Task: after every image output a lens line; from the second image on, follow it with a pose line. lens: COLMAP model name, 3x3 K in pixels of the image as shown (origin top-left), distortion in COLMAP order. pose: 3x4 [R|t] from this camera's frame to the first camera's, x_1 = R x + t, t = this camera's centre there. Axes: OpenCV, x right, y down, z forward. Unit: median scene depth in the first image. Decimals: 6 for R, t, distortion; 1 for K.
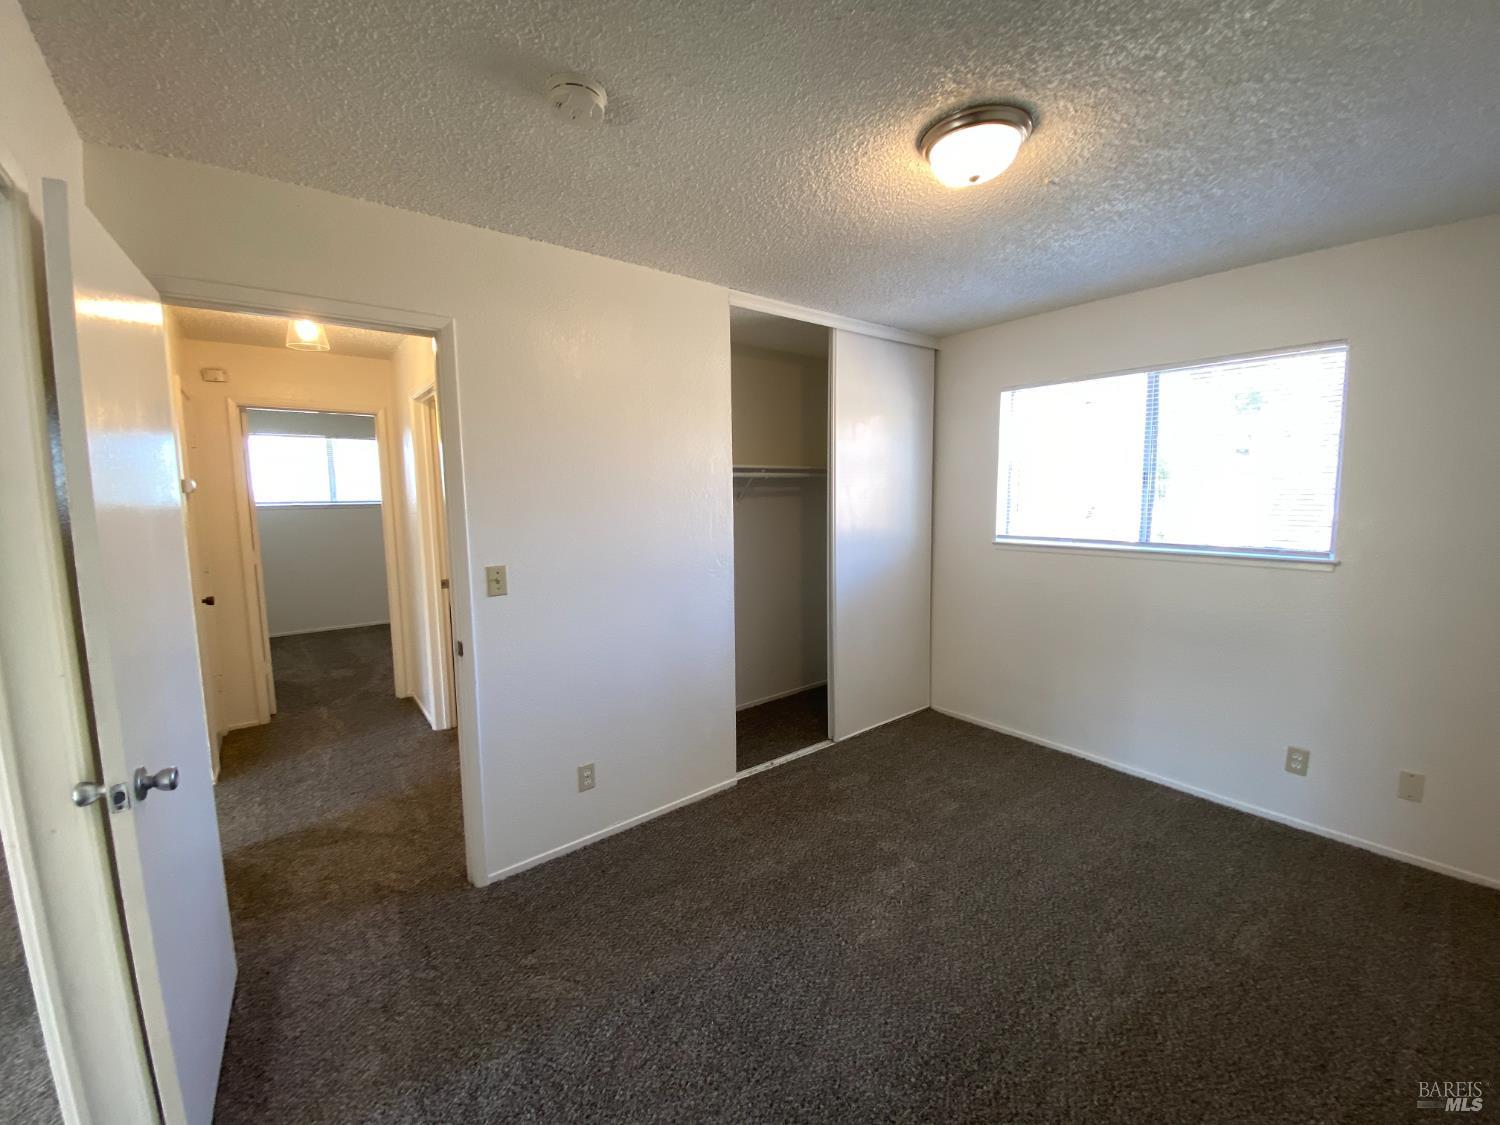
lens RADIAL K [[609.8, 0, 744.5], [0, 609.8, 552.9], [0, 0, 1]] dist [-0.014126, -0.000061]
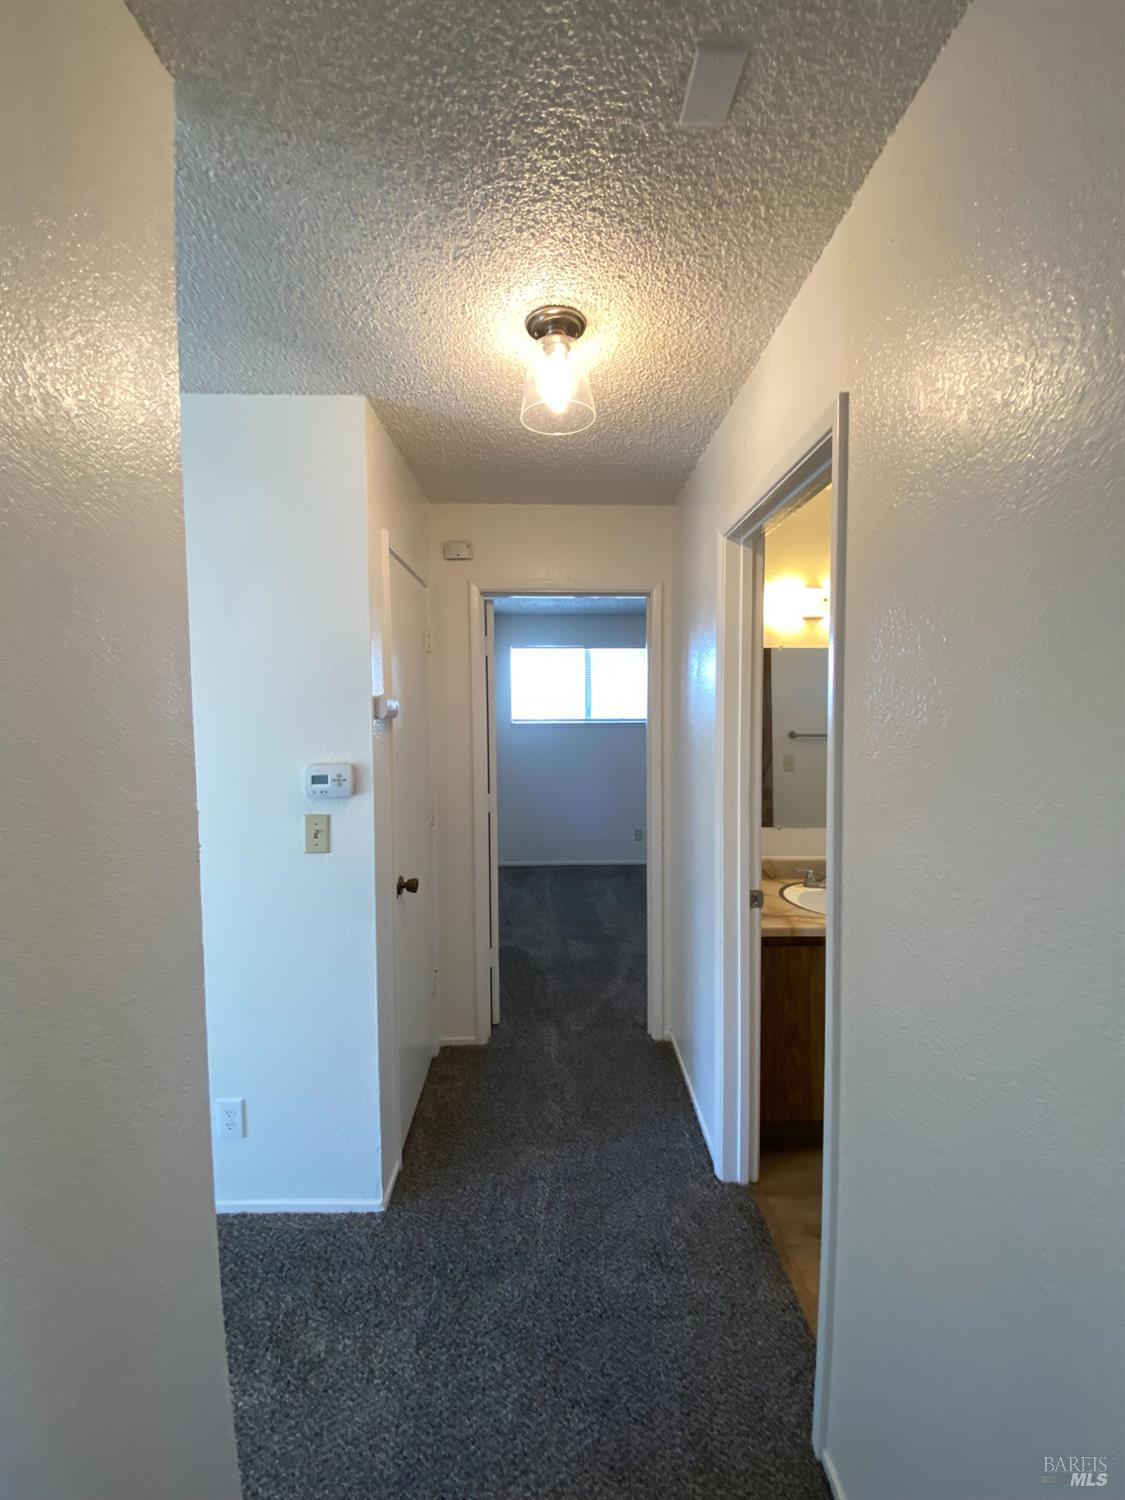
lens RADIAL K [[609.8, 0, 562.2], [0, 609.8, 743.6], [0, 0, 1]] dist [-0.014126, -0.000061]
pose [[0.803034, 0.044743, -0.594251, -0.304775], [-0.065477, 0.997765, -0.013356, -0.057542], [0.592325, 0.049635, 0.804169, 0.452376]]
